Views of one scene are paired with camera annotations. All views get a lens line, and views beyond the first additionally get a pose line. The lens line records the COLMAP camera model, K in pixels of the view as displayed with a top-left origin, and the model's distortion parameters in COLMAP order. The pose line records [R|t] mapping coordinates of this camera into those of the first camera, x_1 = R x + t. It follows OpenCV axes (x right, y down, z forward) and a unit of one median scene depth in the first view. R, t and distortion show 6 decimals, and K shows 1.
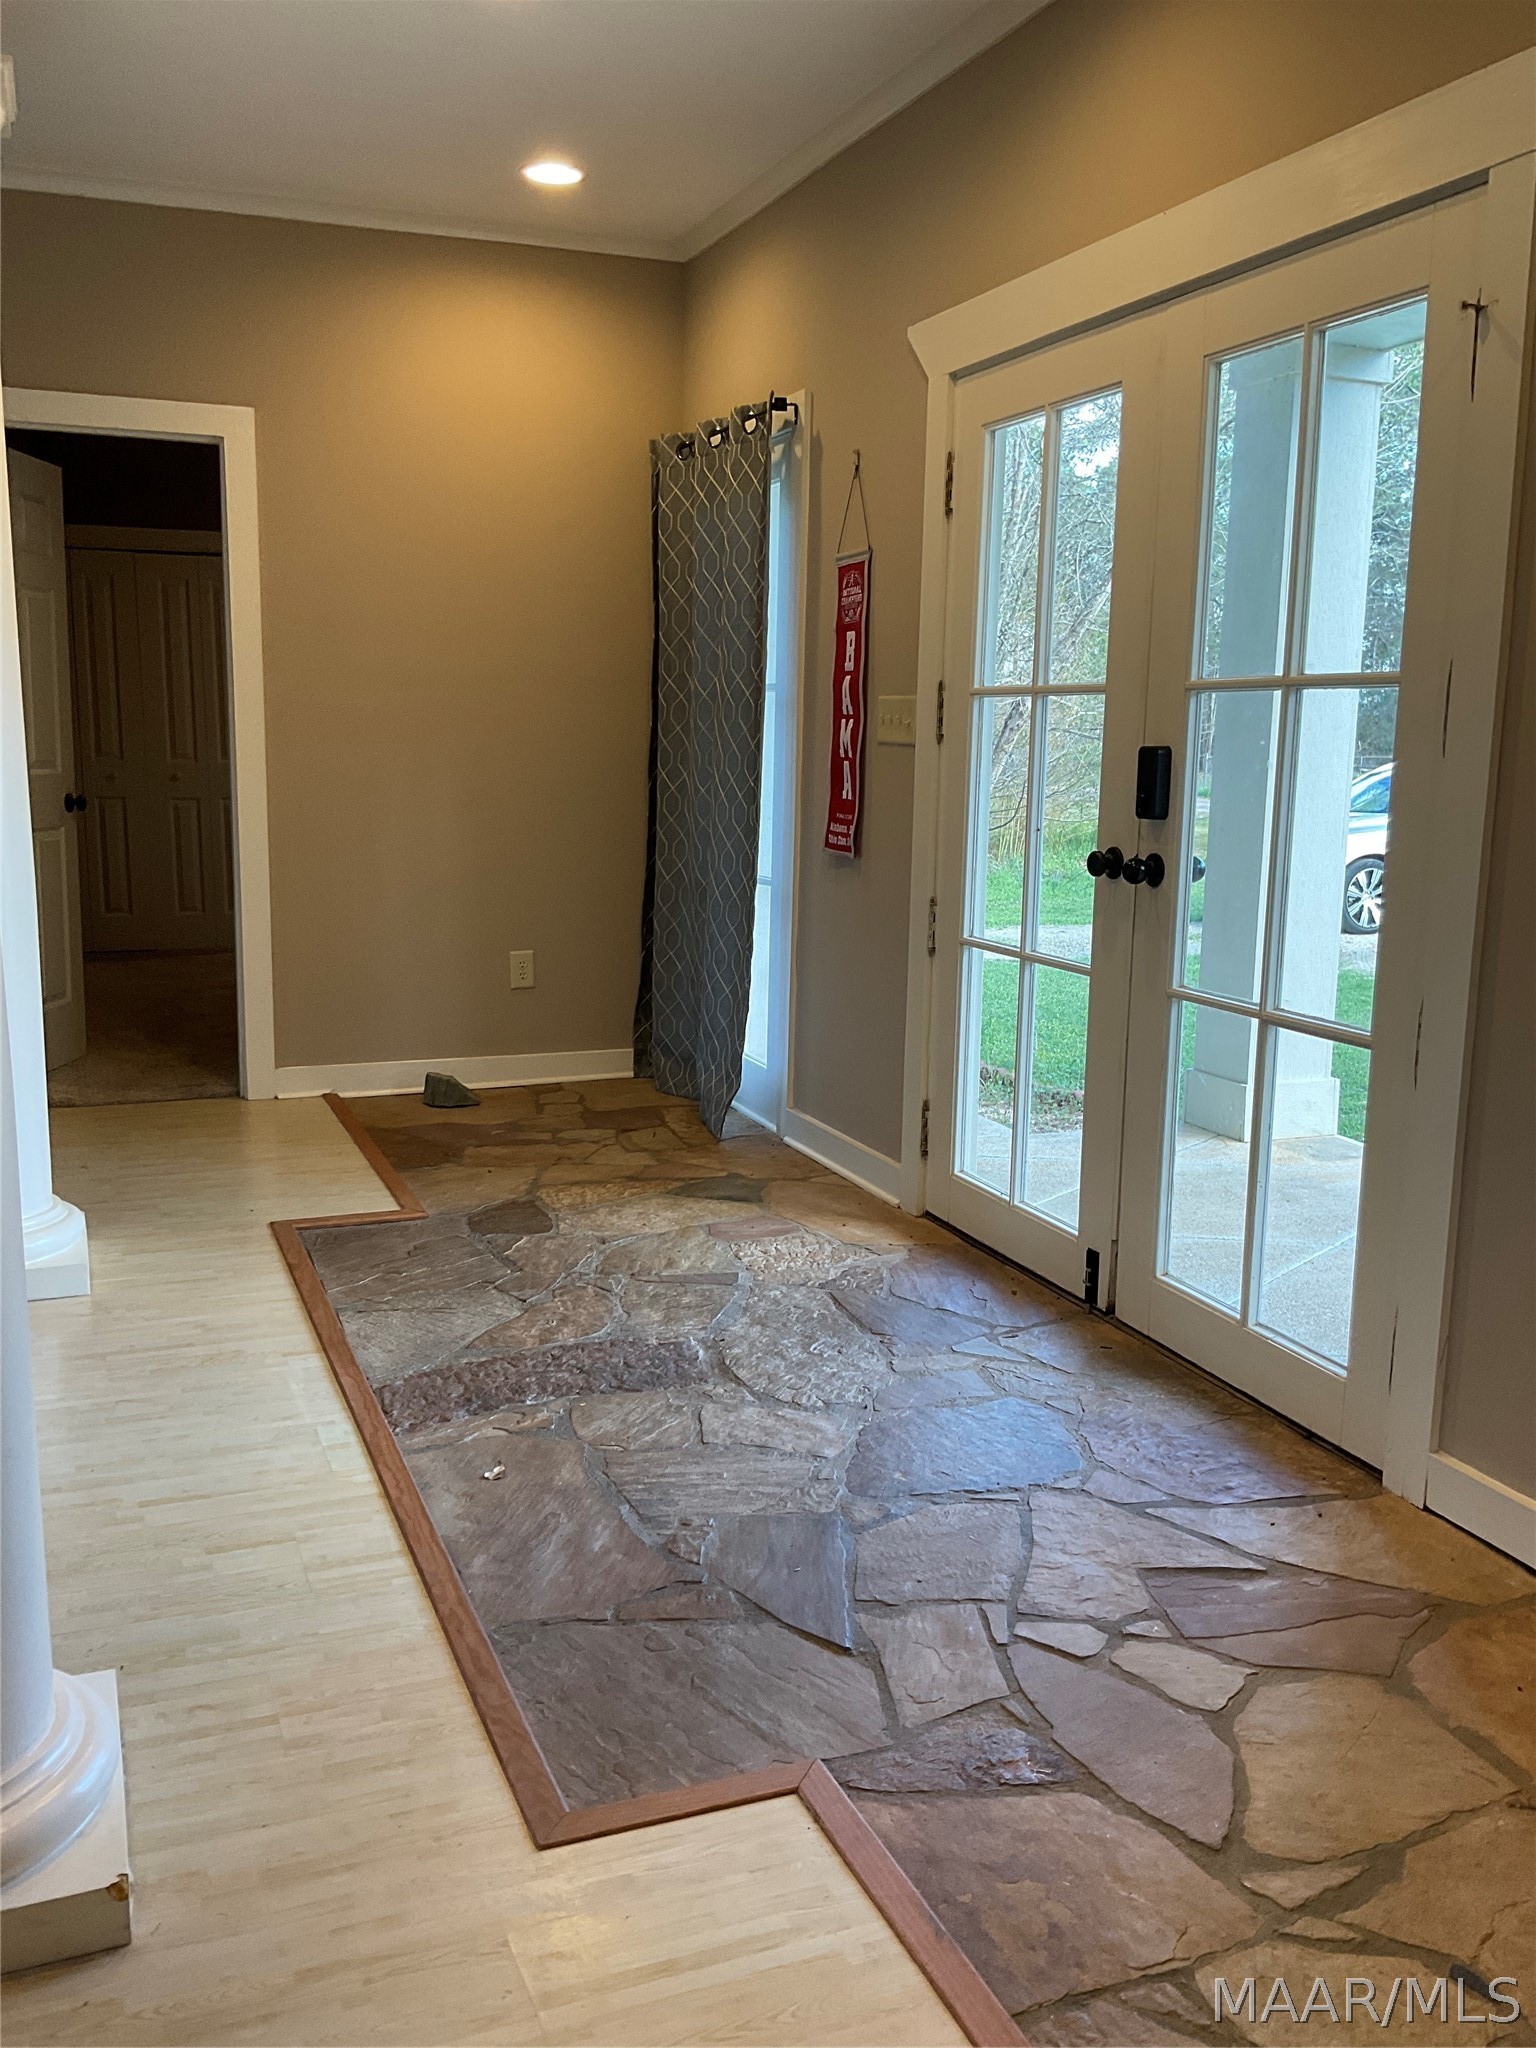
lens RADIAL K [[1762.5, 0, 768.0], [0, 1762.5, 1024.0], [0, 0, 1]] dist [0.154673, -0.361497]
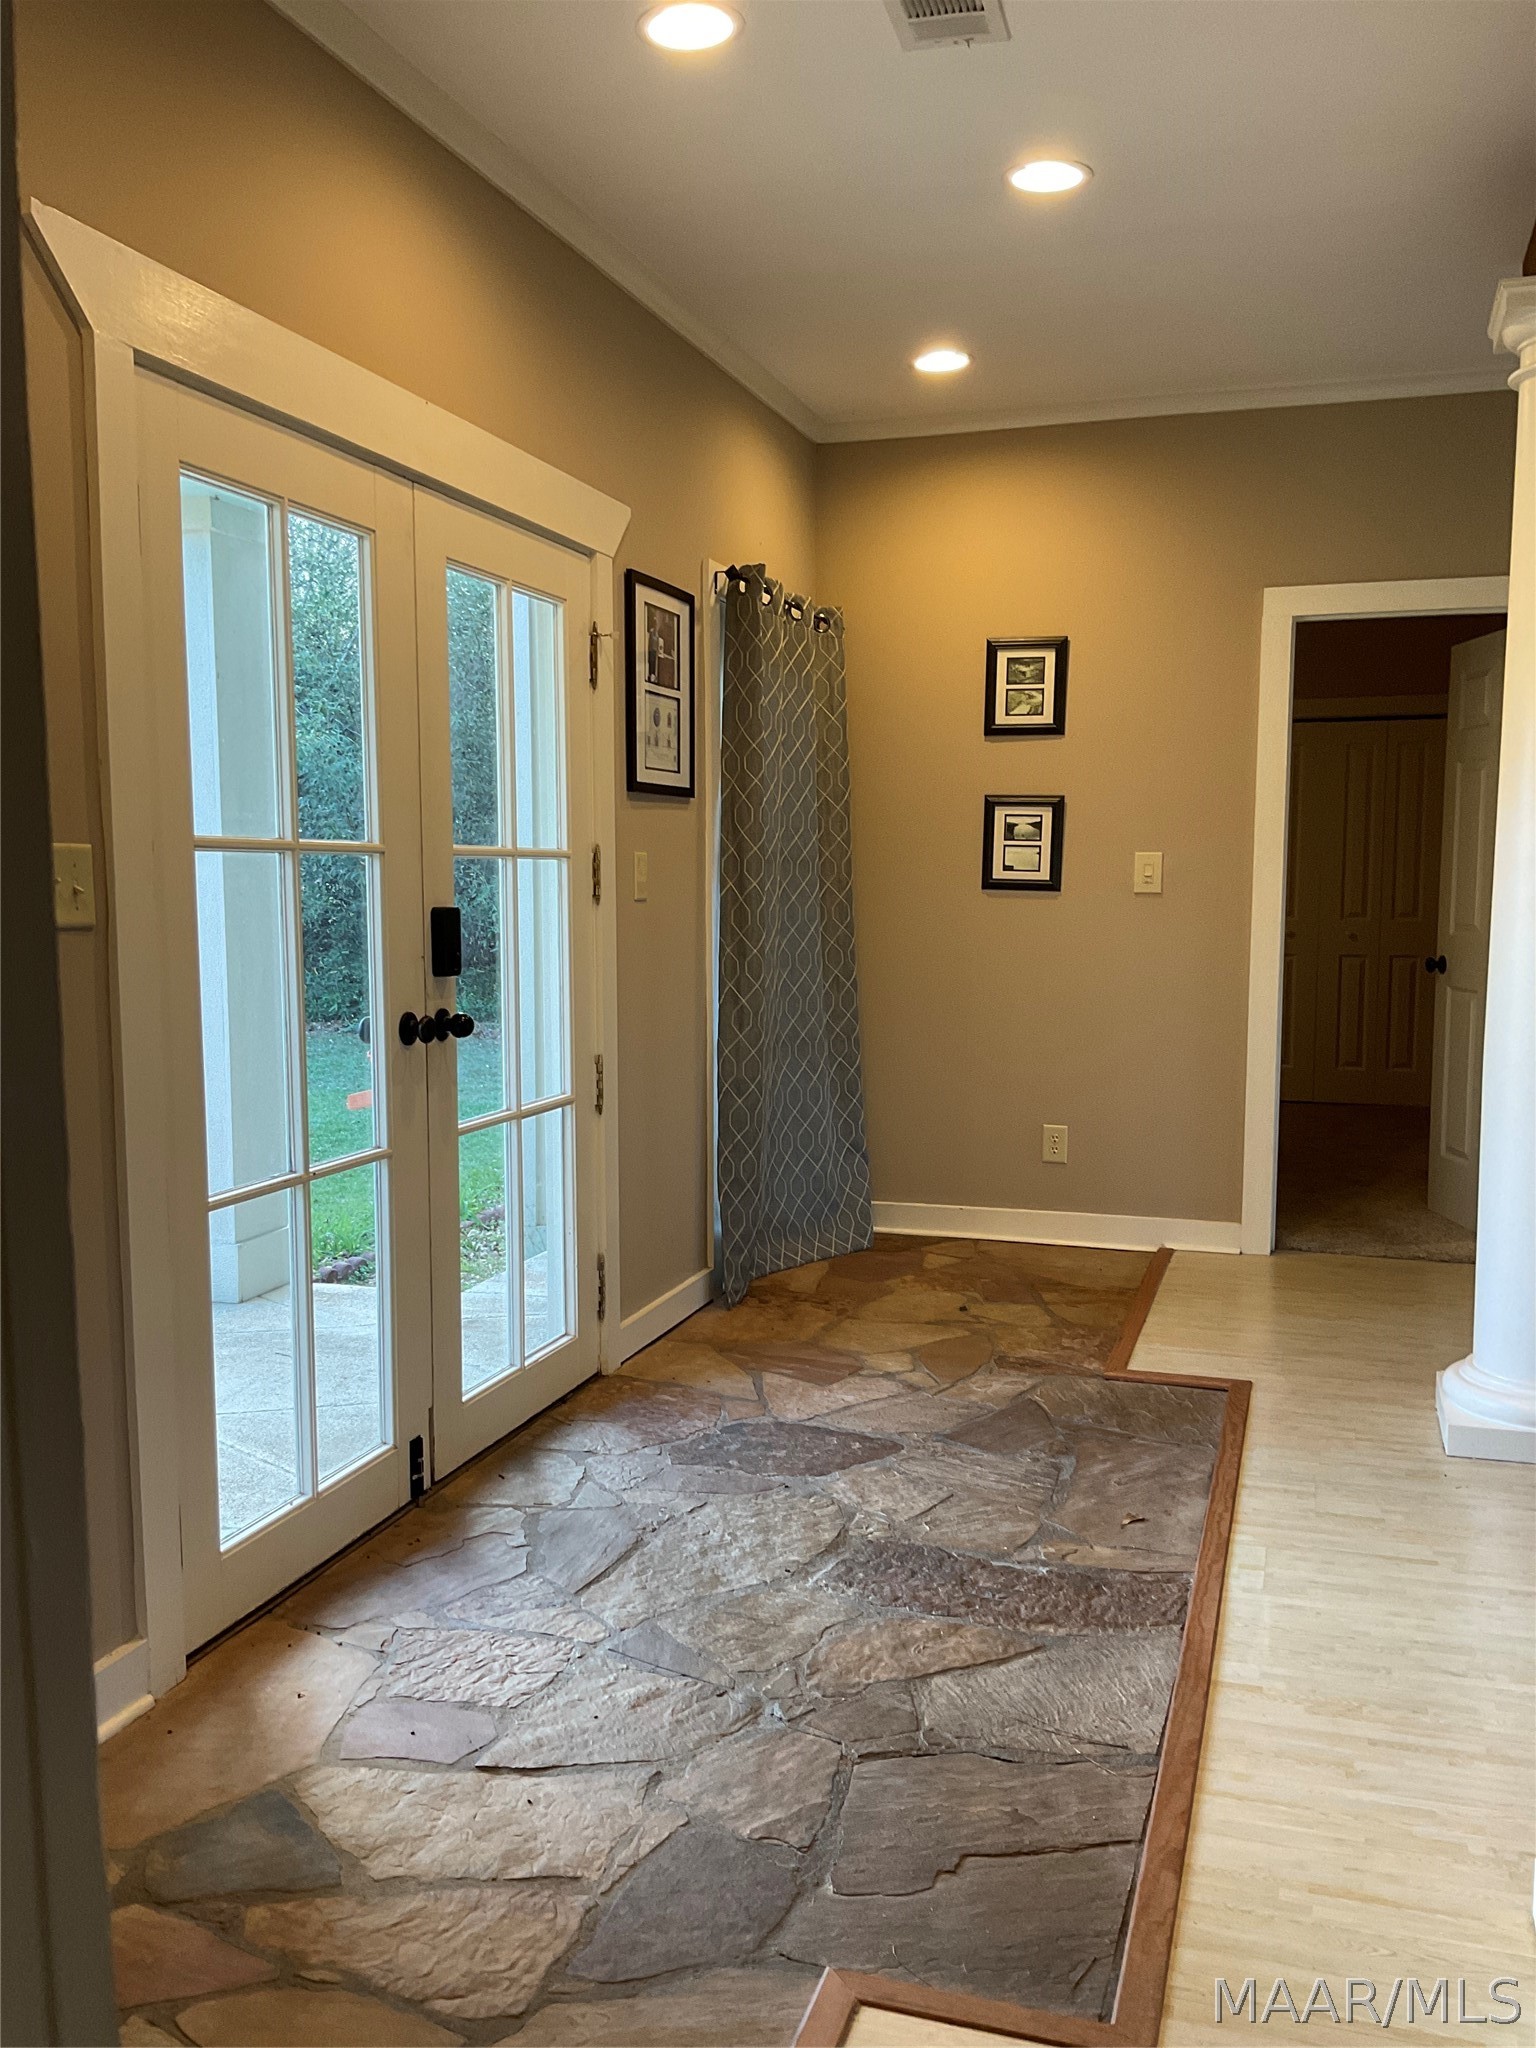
lens RADIAL K [[1702.7, 0, 768.0], [0, 1702.7, 1024.0], [0, 0, 1]] dist [0.065083, -0.140897]
pose [[-0.769760, -0.067824, 0.634719, -0.591515], [0.100387, 0.969104, 0.225299, -0.307675], [-0.630390, 0.237144, -0.739169, 1.703099]]
